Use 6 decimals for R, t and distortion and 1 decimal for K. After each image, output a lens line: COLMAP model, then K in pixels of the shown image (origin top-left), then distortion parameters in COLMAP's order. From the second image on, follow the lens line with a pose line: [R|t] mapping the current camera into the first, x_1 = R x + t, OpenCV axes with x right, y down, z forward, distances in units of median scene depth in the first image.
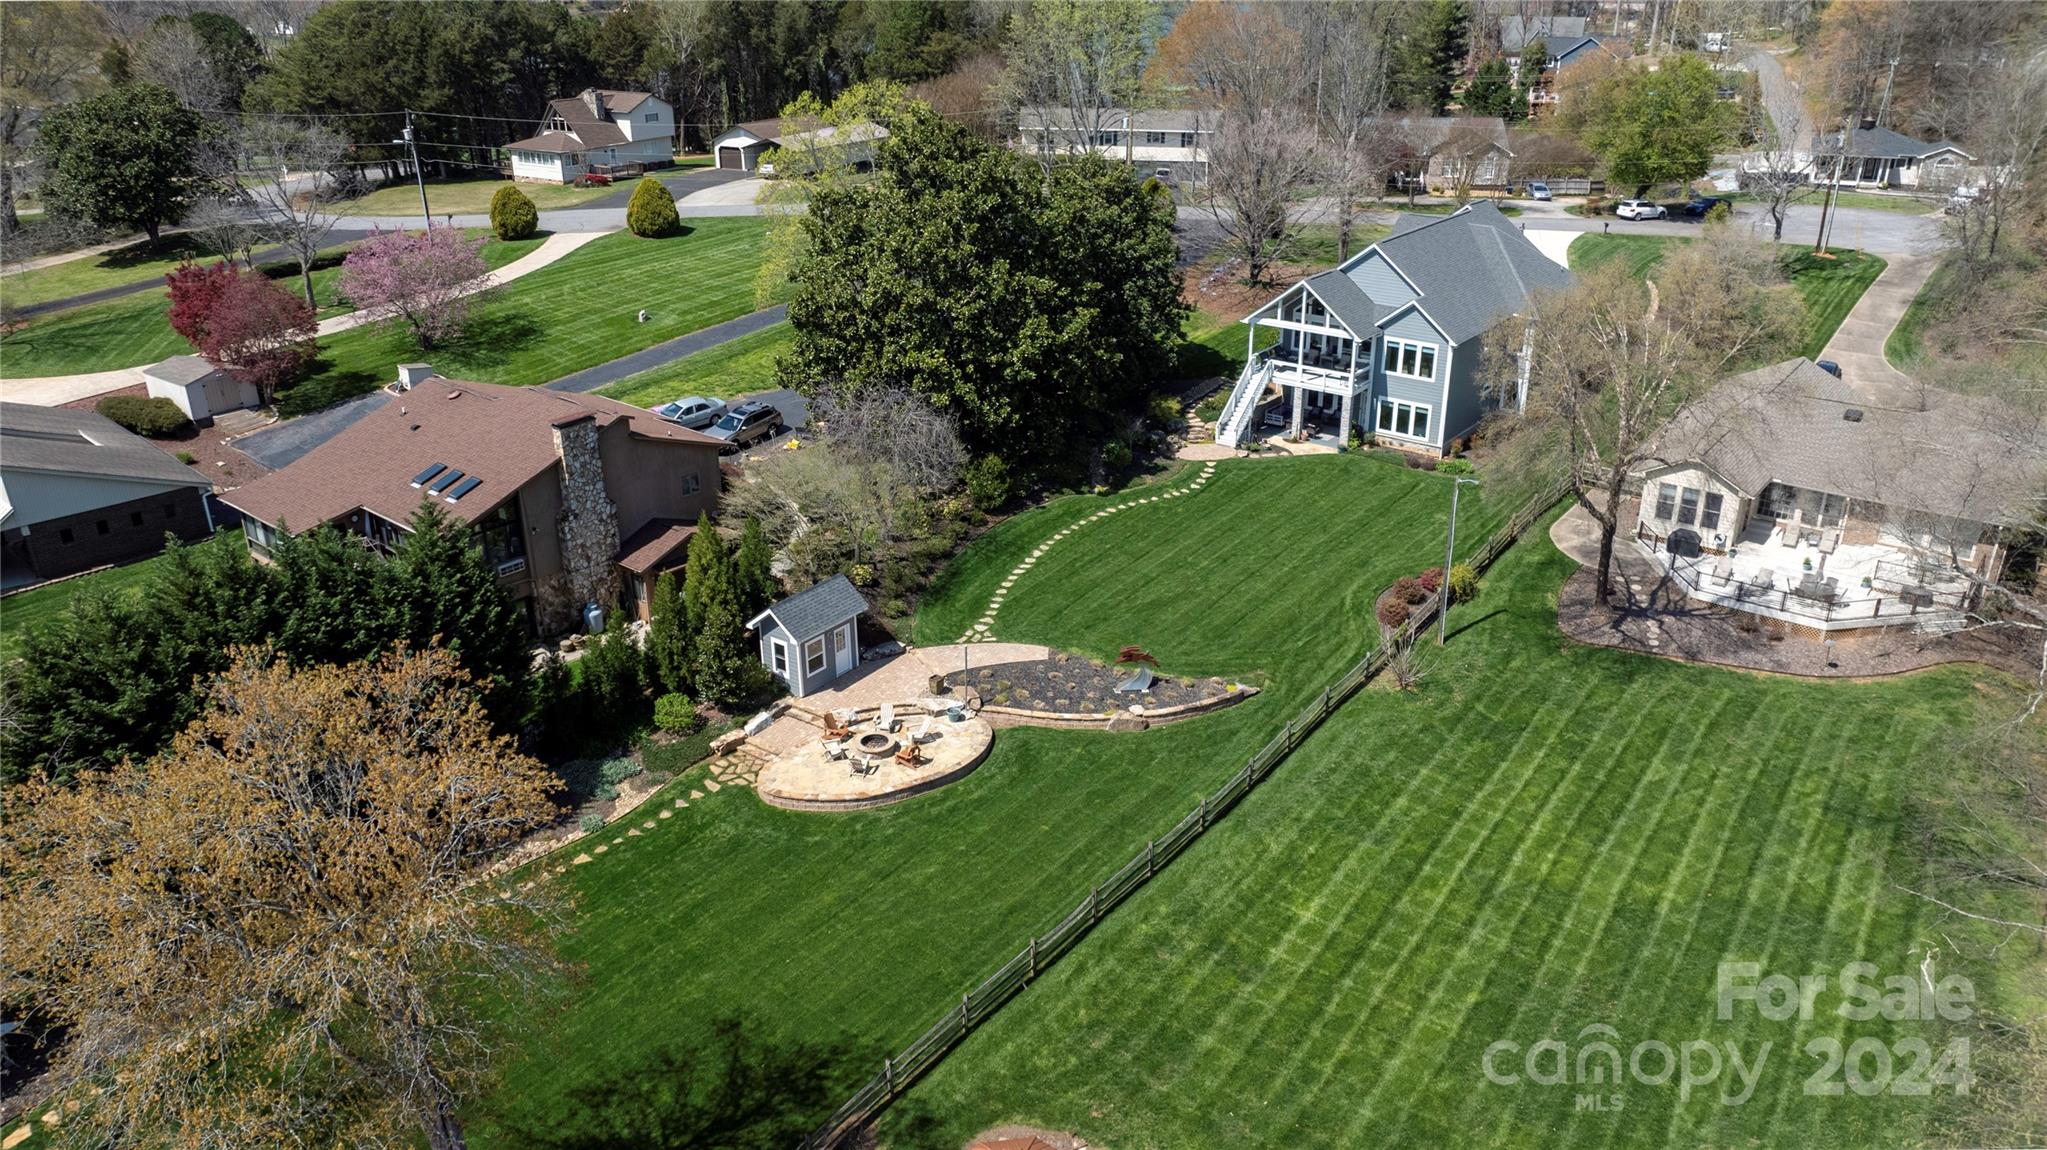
lens RADIAL K [[1439.9, 0, 1032.2], [0, 1439.9, 579.4], [0, 0, 1]] dist [-0.026332, -0.007014]
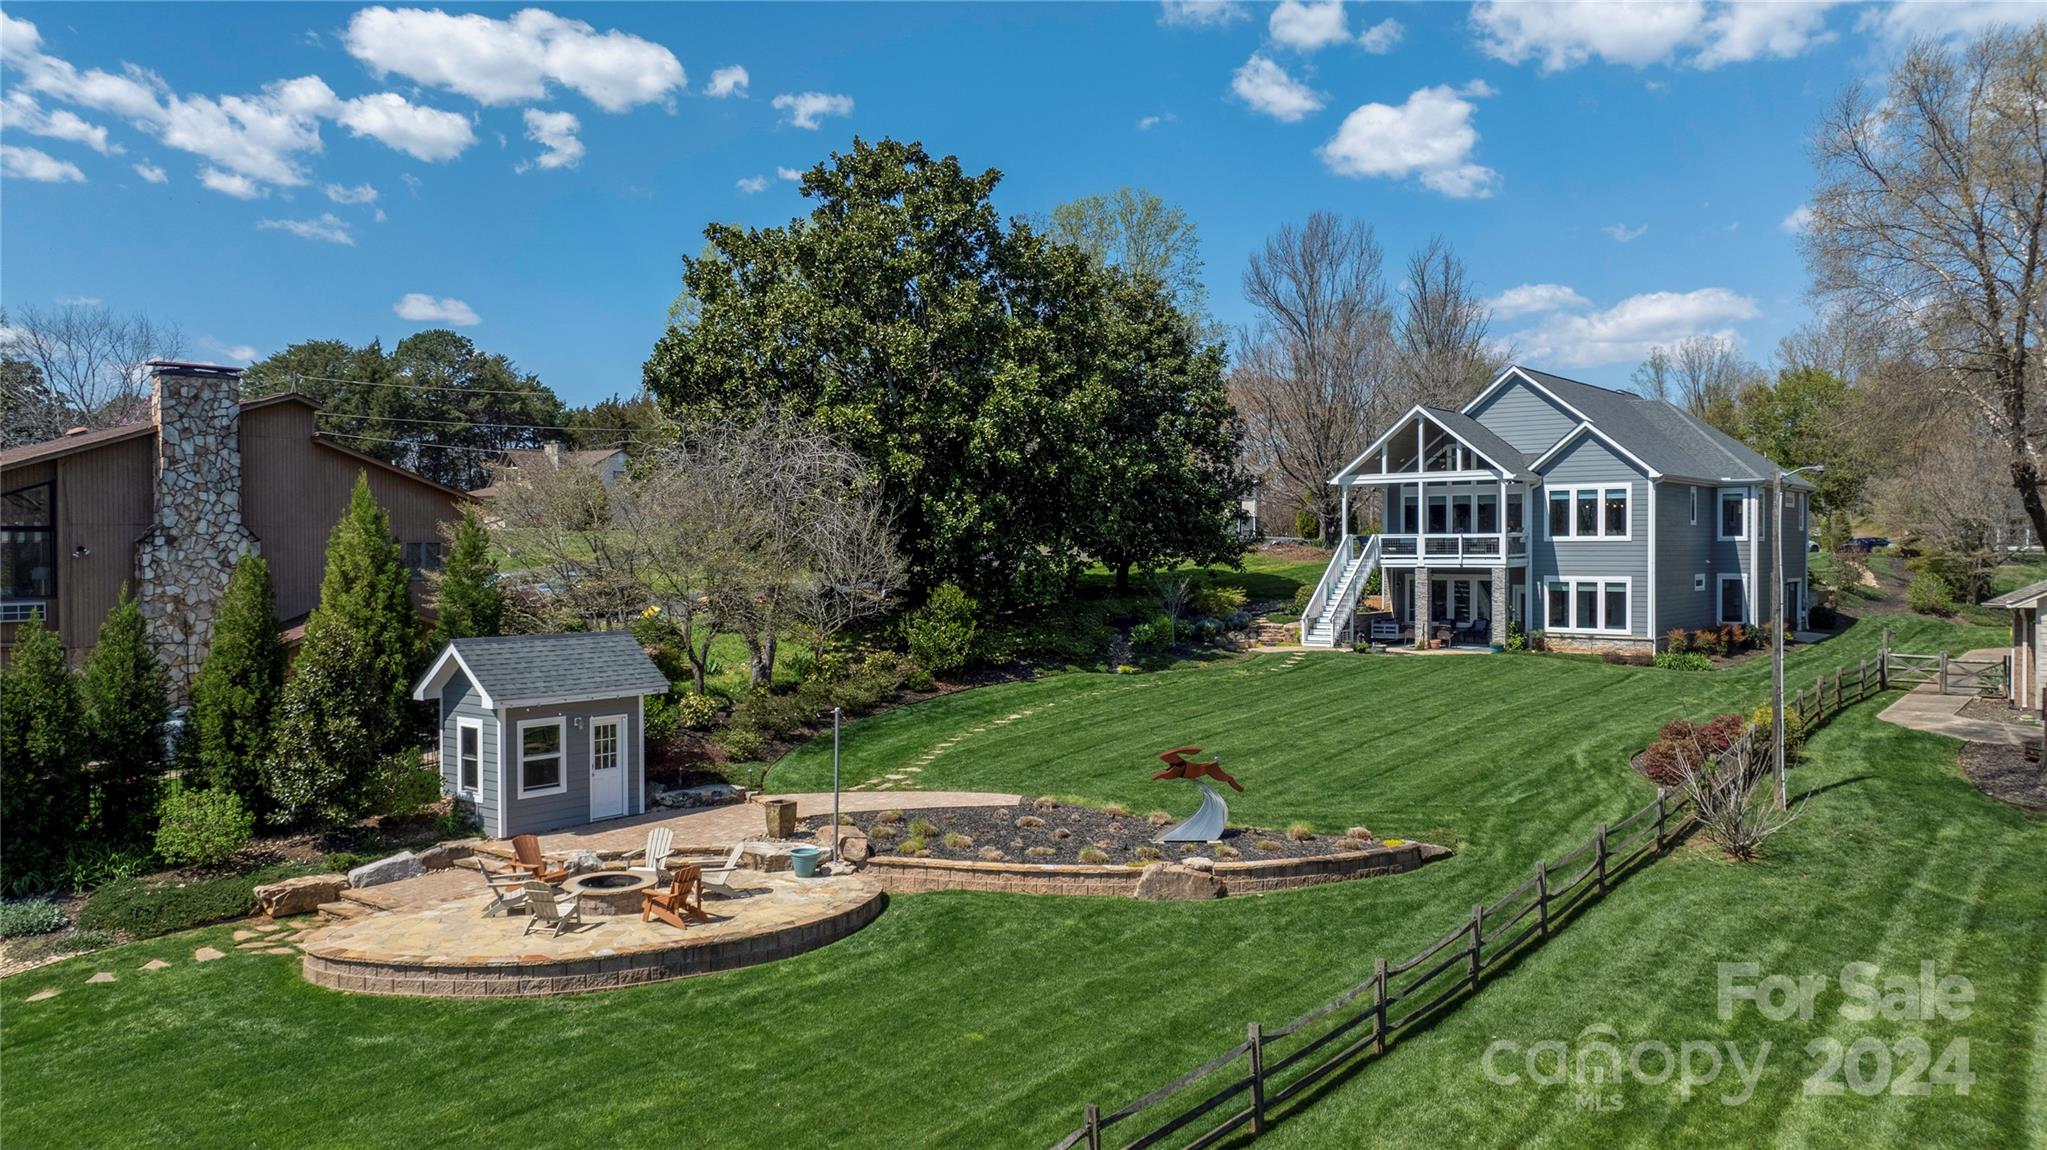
lens RADIAL K [[1439.9, 0, 1032.2], [0, 1439.9, 579.4], [0, 0, 1]] dist [-0.026332, -0.007014]
pose [[0.999605, 0.002480, -0.027977, 0.026106], [-0.013127, 0.921863, -0.387295, 0.155775], [0.024831, 0.387509, 0.921531, 0.443101]]
